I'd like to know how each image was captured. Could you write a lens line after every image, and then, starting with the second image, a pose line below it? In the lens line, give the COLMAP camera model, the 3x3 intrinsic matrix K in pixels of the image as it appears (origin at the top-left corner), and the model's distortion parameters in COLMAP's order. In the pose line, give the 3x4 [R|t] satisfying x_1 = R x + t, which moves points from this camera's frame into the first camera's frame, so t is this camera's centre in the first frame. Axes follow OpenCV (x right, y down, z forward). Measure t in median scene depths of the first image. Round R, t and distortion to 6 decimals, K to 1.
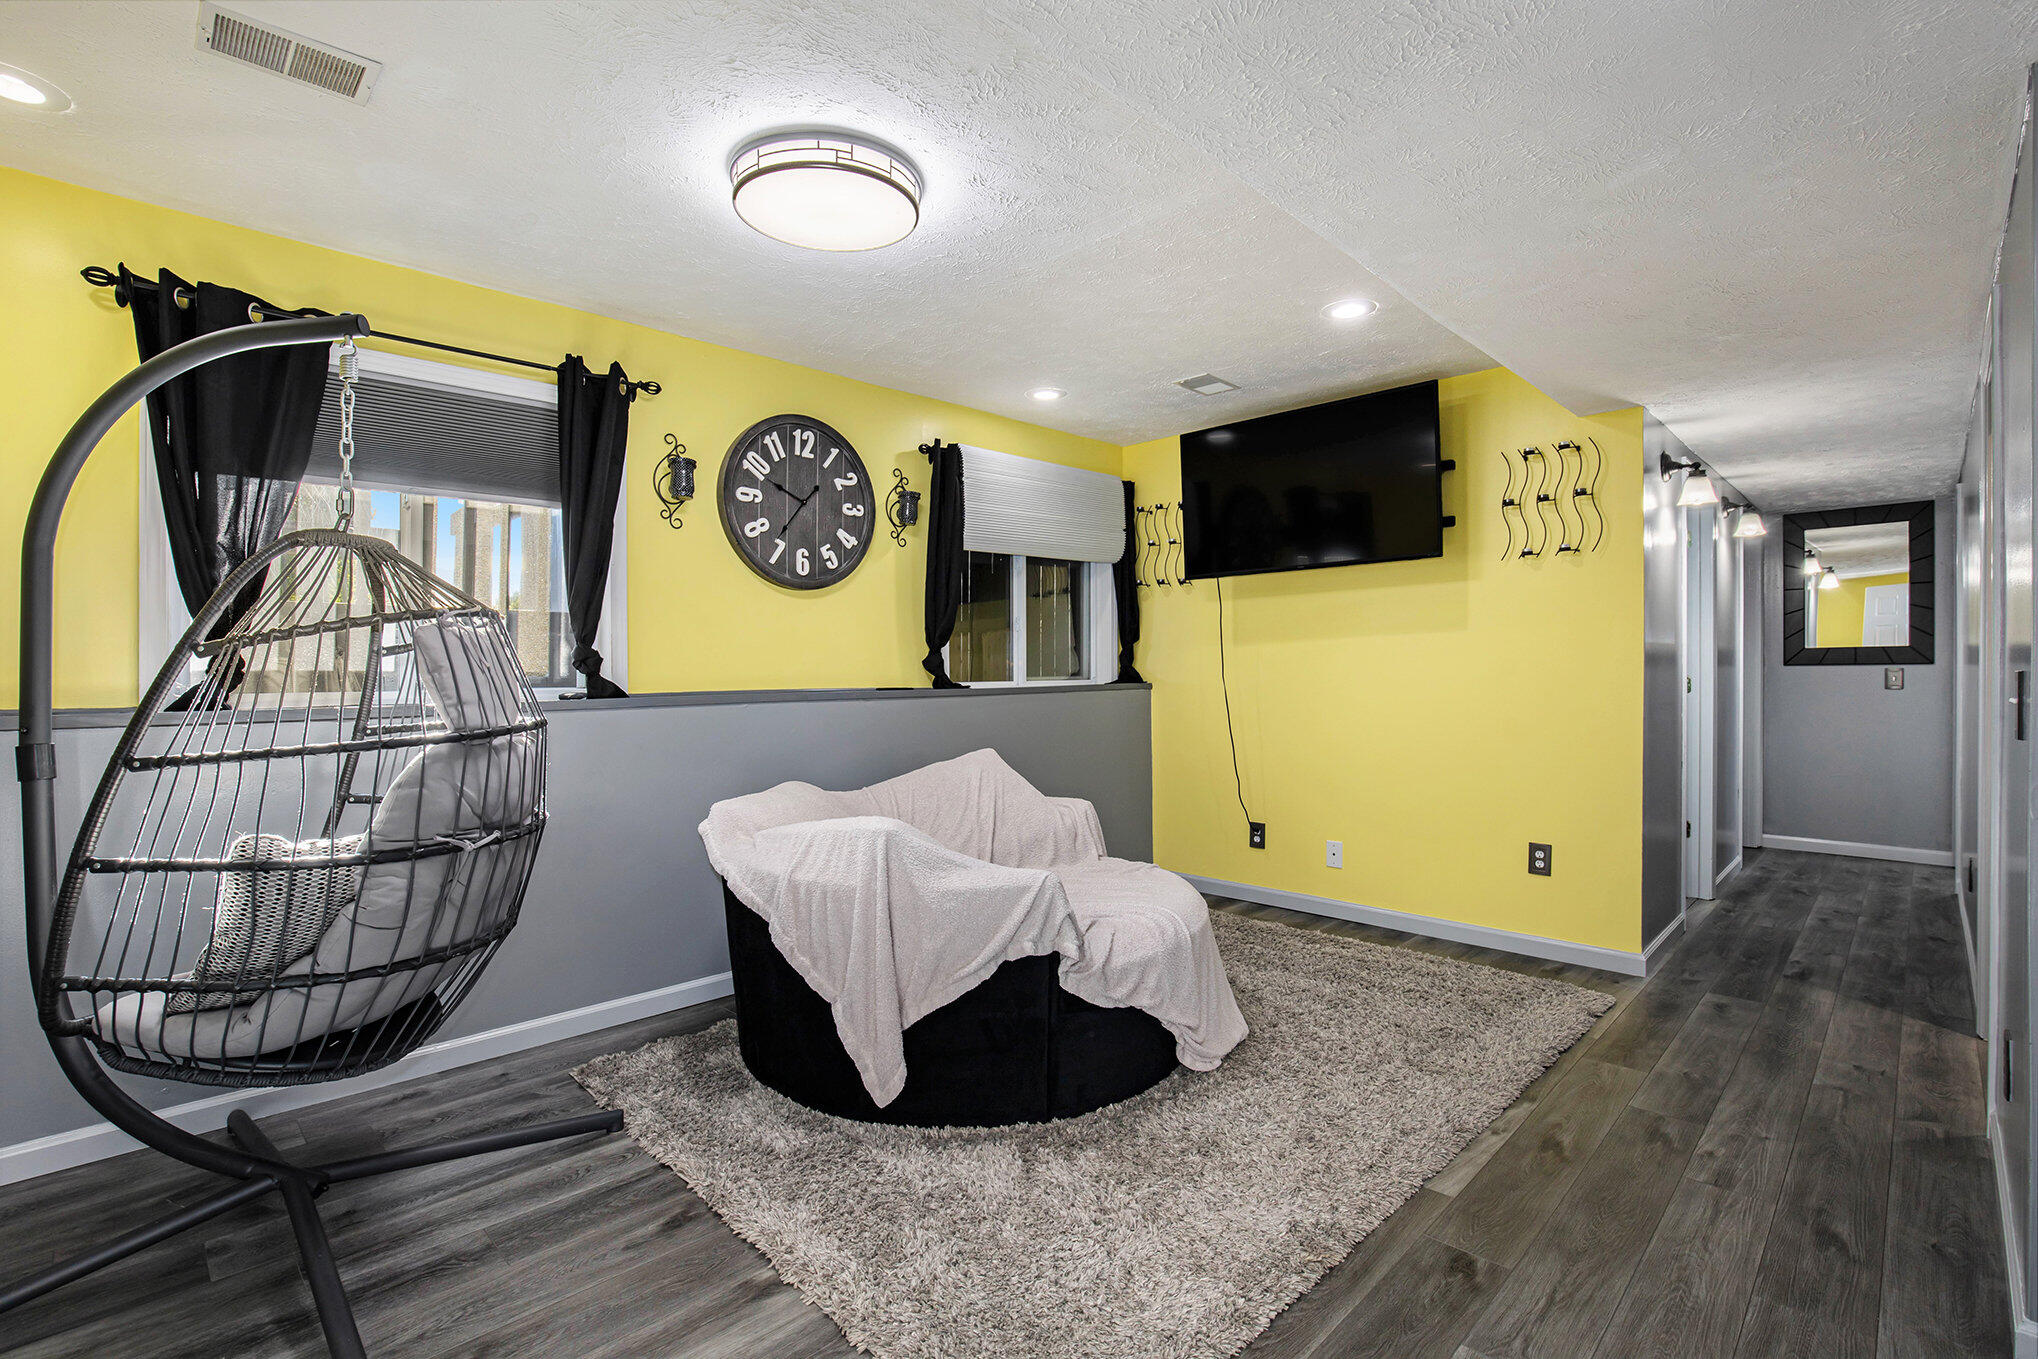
lens RADIAL K [[943.6, 0, 1014.2], [0, 943.6, 682.3], [0, 0, 1]] dist [-0.036112, 0.006850]
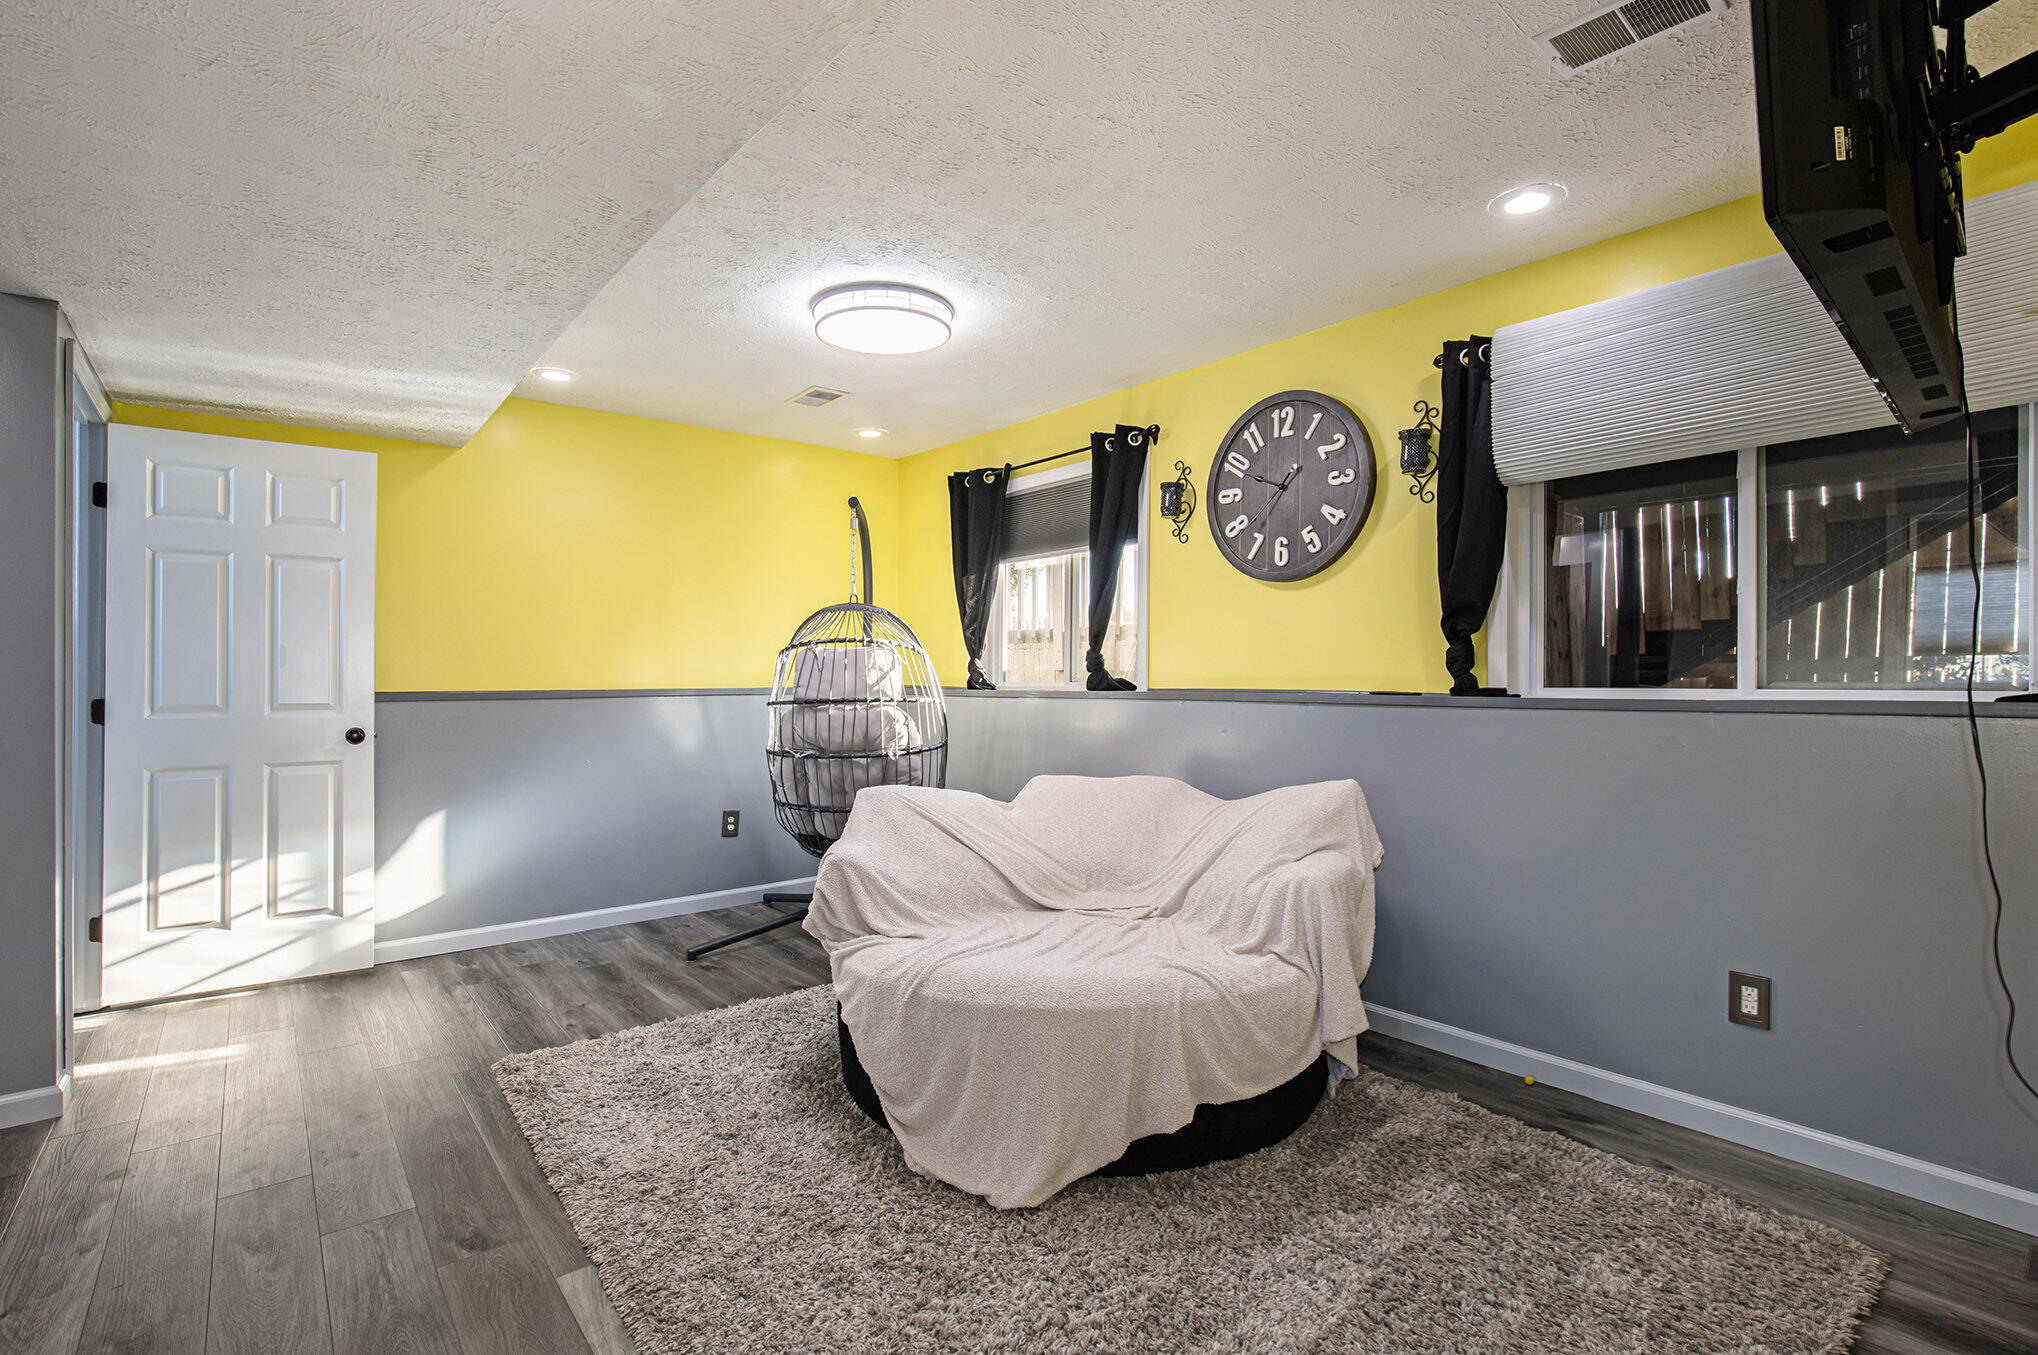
lens RADIAL K [[943.6, 0, 1016.9], [0, 943.6, 663.3], [0, 0, 1]] dist [-0.036112, 0.006850]
pose [[-0.093283, 0.000746, -0.995639, 0.728558], [-0.008335, 0.999964, 0.001531, -0.018036], [0.995605, 0.008442, -0.093273, 0.844388]]
